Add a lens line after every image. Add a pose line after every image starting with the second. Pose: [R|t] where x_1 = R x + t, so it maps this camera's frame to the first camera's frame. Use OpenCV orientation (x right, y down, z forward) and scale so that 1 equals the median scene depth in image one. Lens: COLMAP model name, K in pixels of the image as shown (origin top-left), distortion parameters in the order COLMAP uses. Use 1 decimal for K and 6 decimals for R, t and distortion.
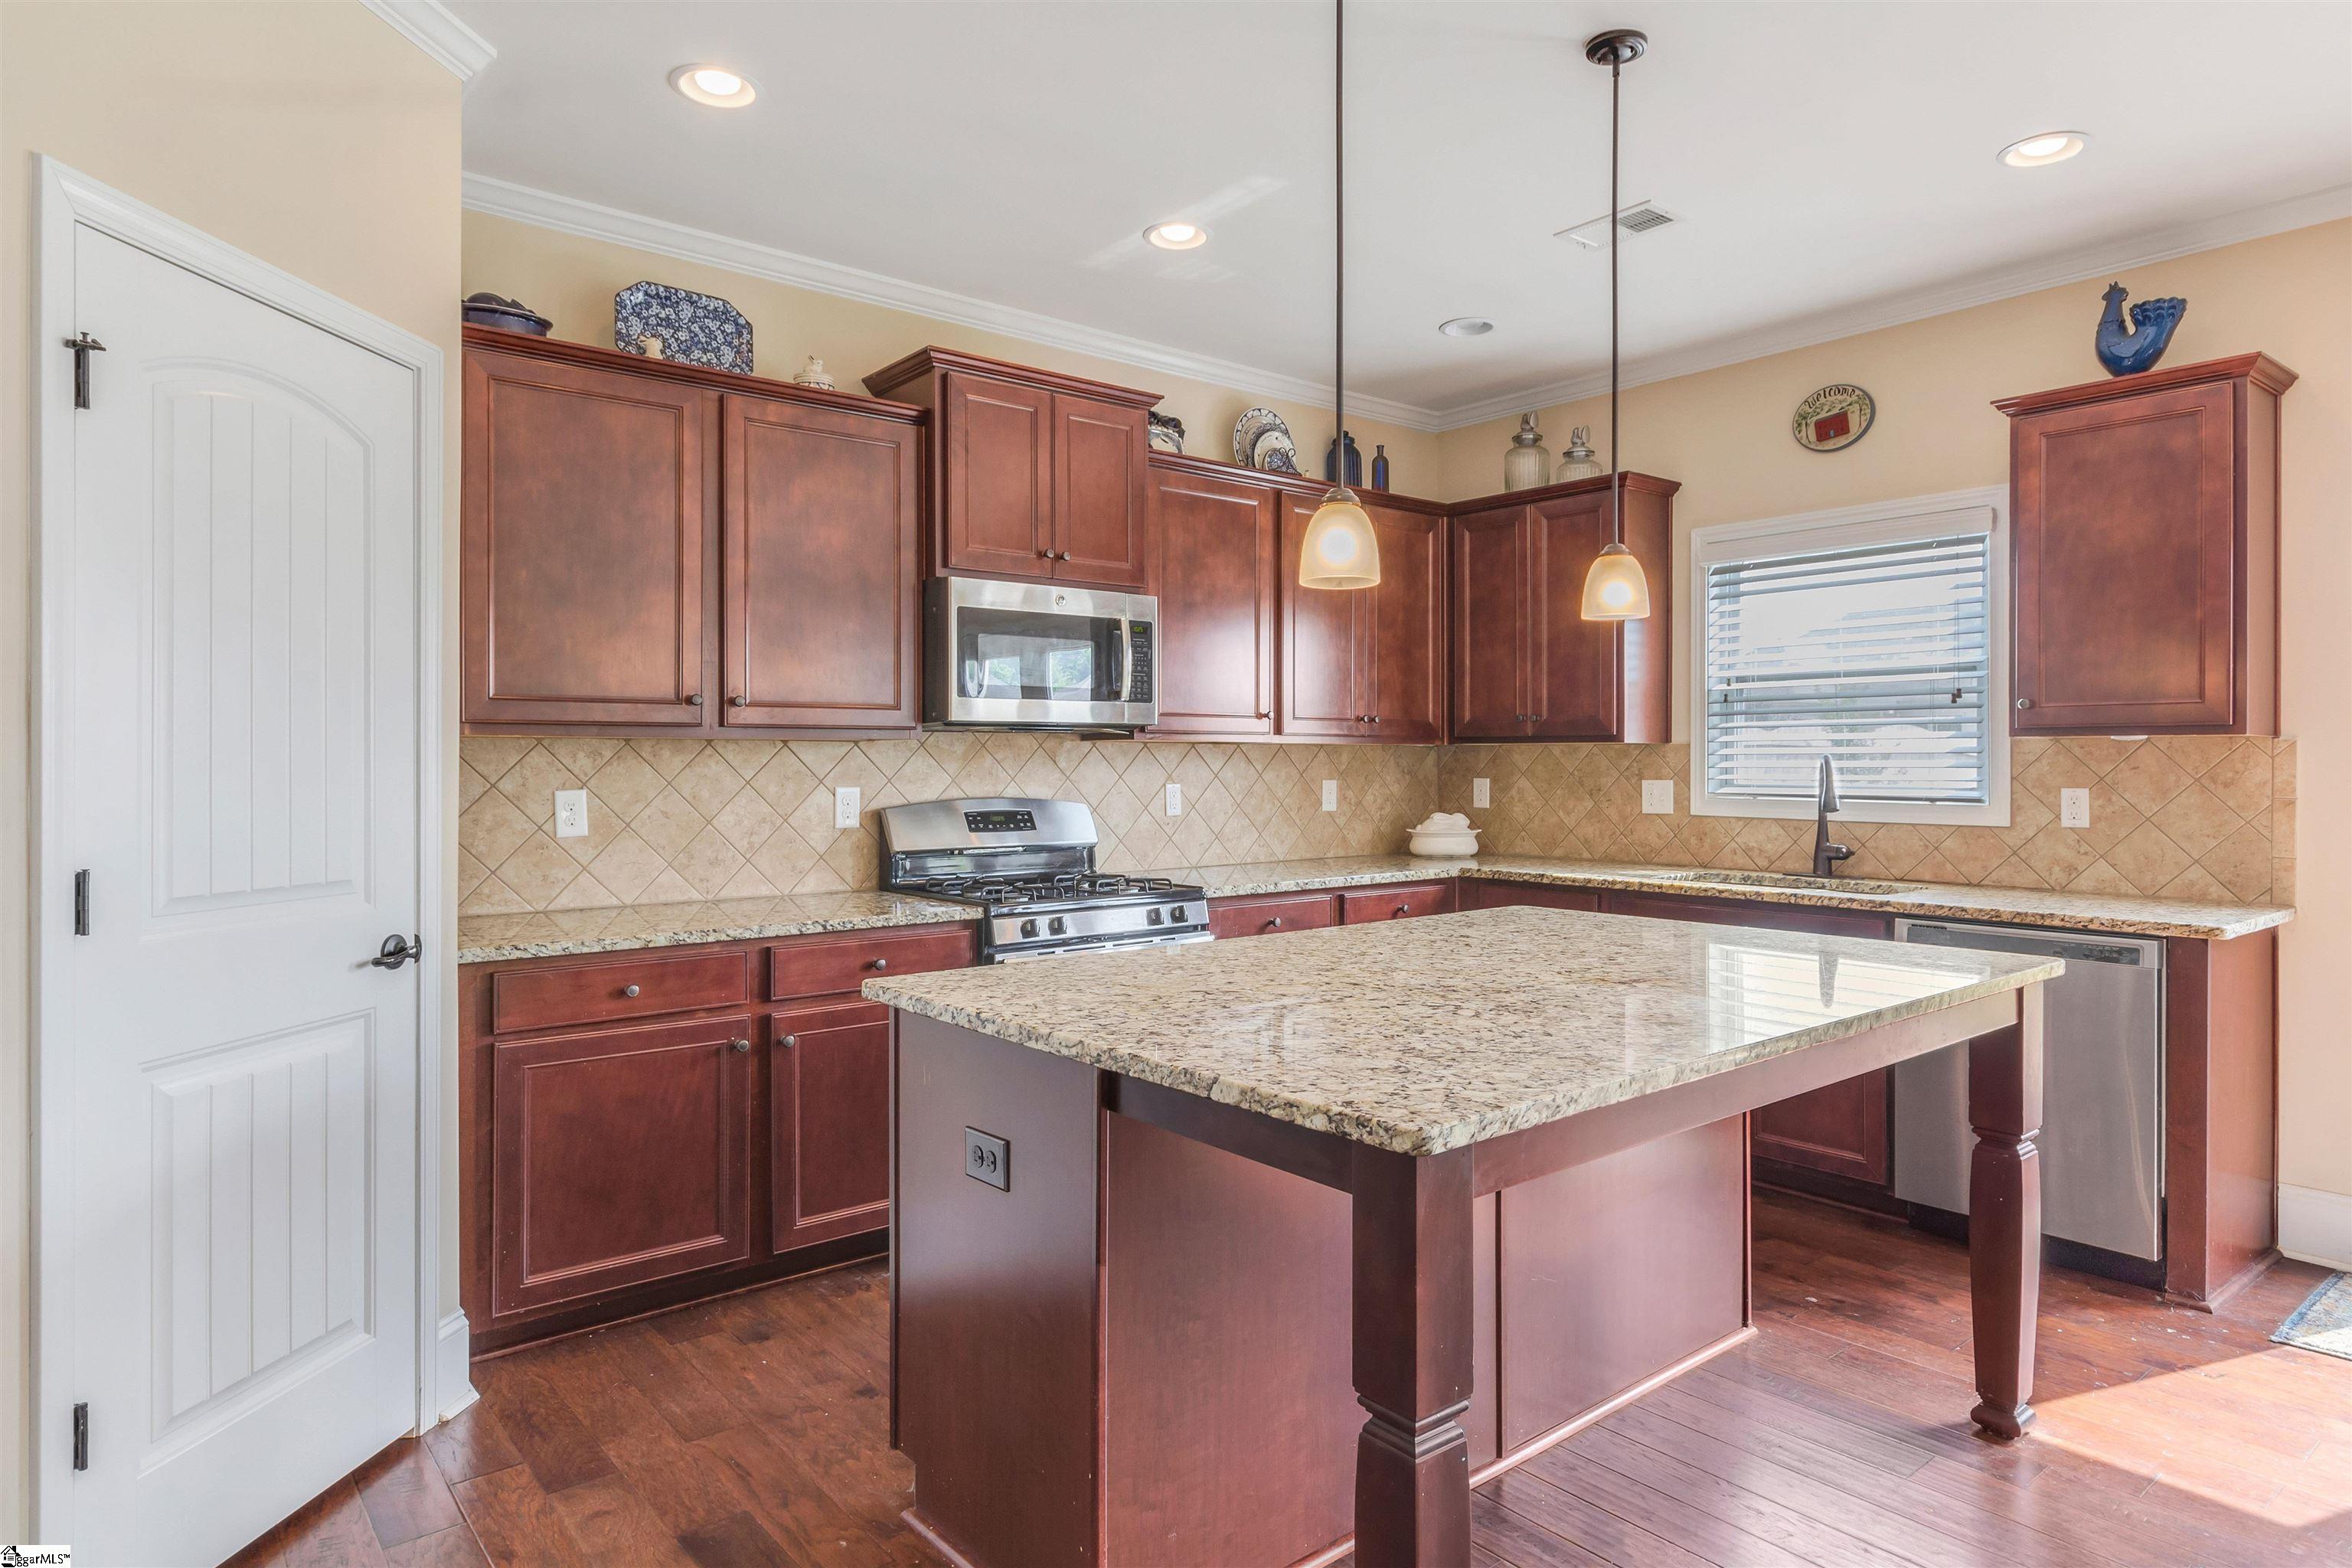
lens RADIAL K [[1342.3, 0, 1170.2], [0, 1342.3, 764.1], [0, 0, 1]] dist [0.003988, 0.001460]
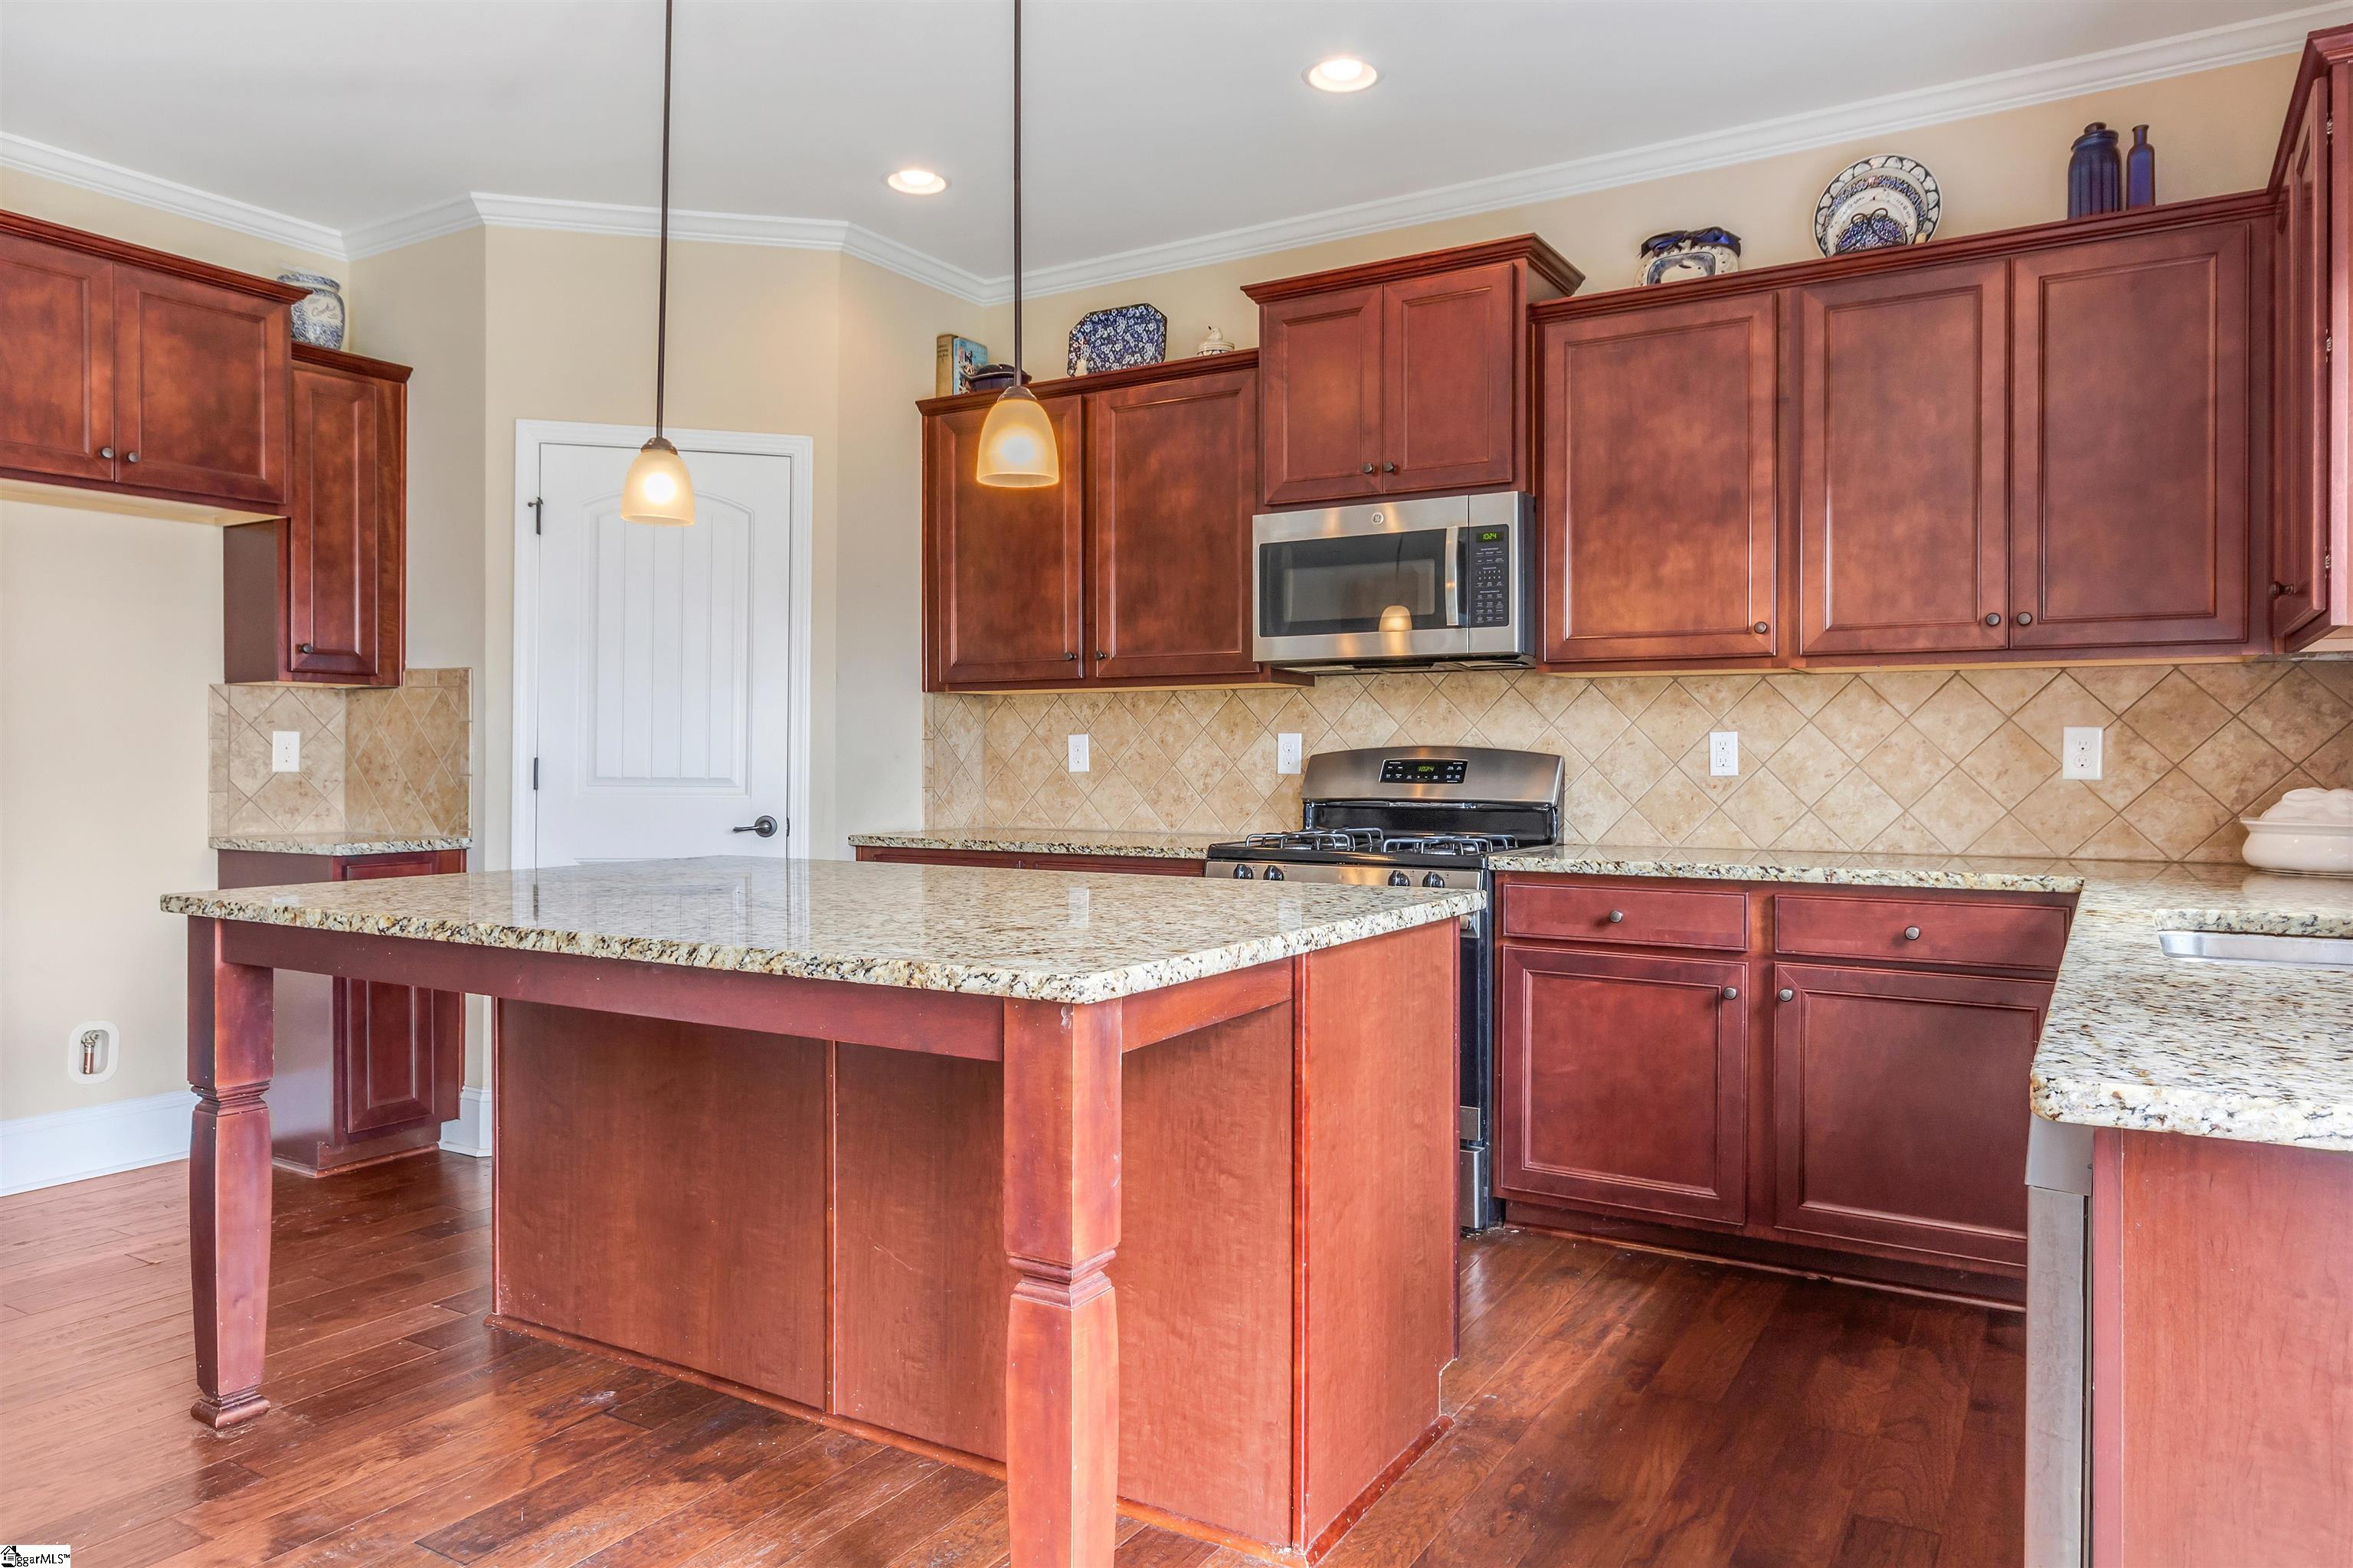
lens RADIAL K [[1539.9, 0, 1181.3], [0, 1539.9, 761.6], [0, 0, 1]] dist [0.005640, 0.002363]
pose [[0.337529, 0.004145, -0.941306, 0.788110], [-0.003133, 0.999990, 0.003279, 0.033209], [0.941310, 0.001843, 0.337539, 0.510081]]
